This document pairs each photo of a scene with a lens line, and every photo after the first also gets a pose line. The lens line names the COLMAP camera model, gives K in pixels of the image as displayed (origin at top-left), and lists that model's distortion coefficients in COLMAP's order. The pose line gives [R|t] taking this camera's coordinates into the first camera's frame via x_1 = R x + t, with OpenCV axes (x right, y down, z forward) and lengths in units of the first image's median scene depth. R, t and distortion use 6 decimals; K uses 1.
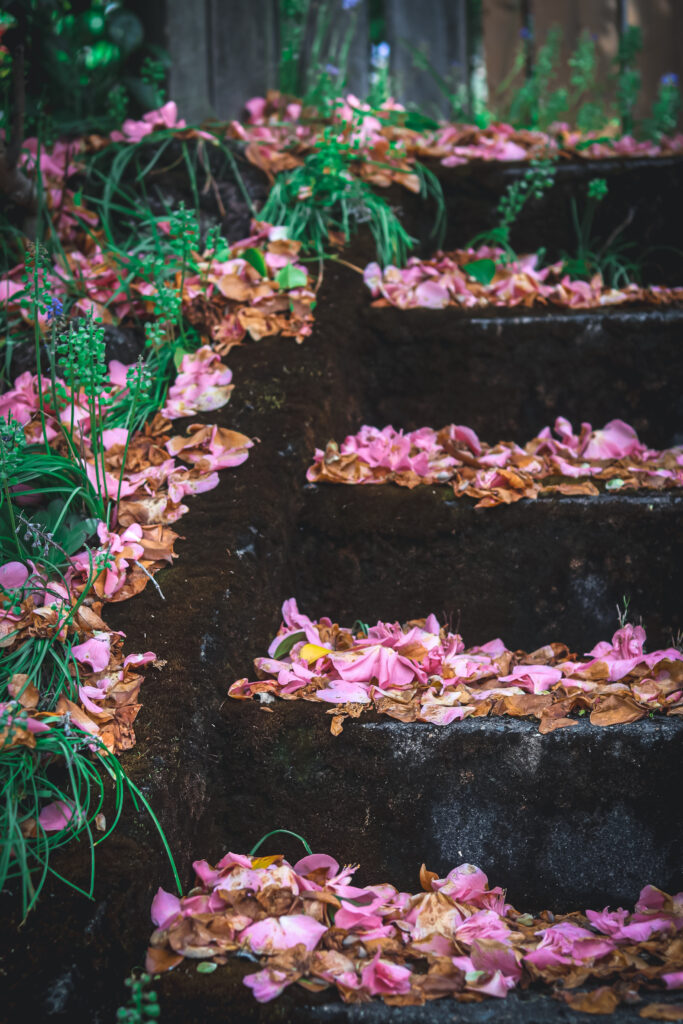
lens RADIAL K [[2526.1, 0, 341.5], [0, 2526.1, 512.0], [0, 0, 1]] dist [-0.014400, -0.043335]
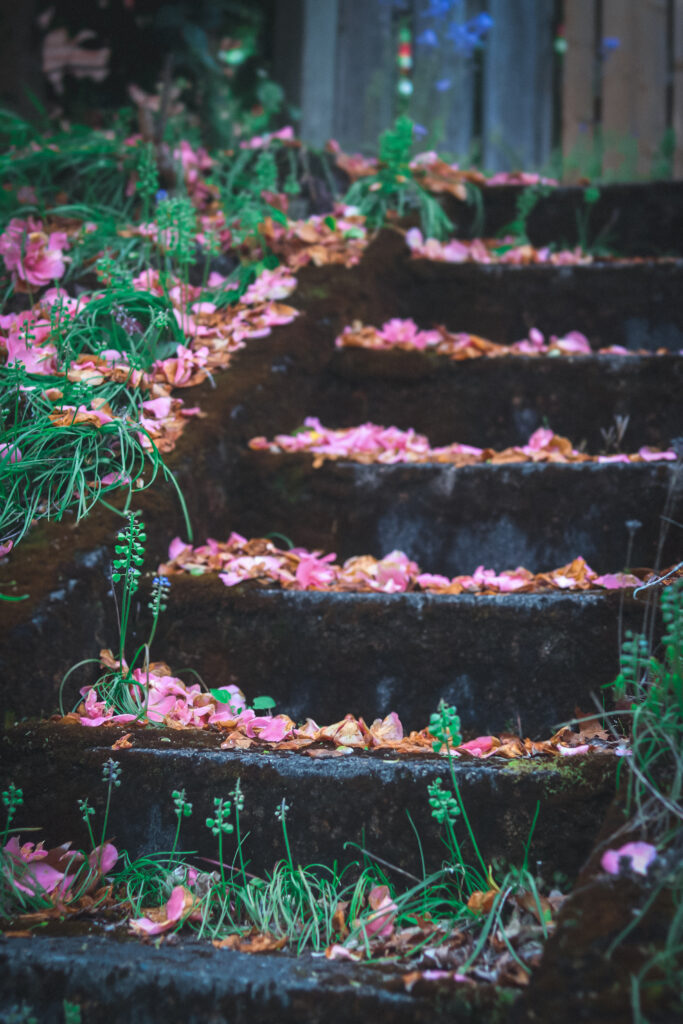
lens RADIAL K [[2526.1, 0, 341.5], [0, 2526.1, 512.0], [0, 0, 1]] dist [-0.014400, -0.043335]
pose [[0.990124, 0.061035, -0.126211, 0.175473], [-0.080430, 0.984668, -0.154789, 0.302073], [0.114829, 0.163412, 0.979852, -0.360058]]
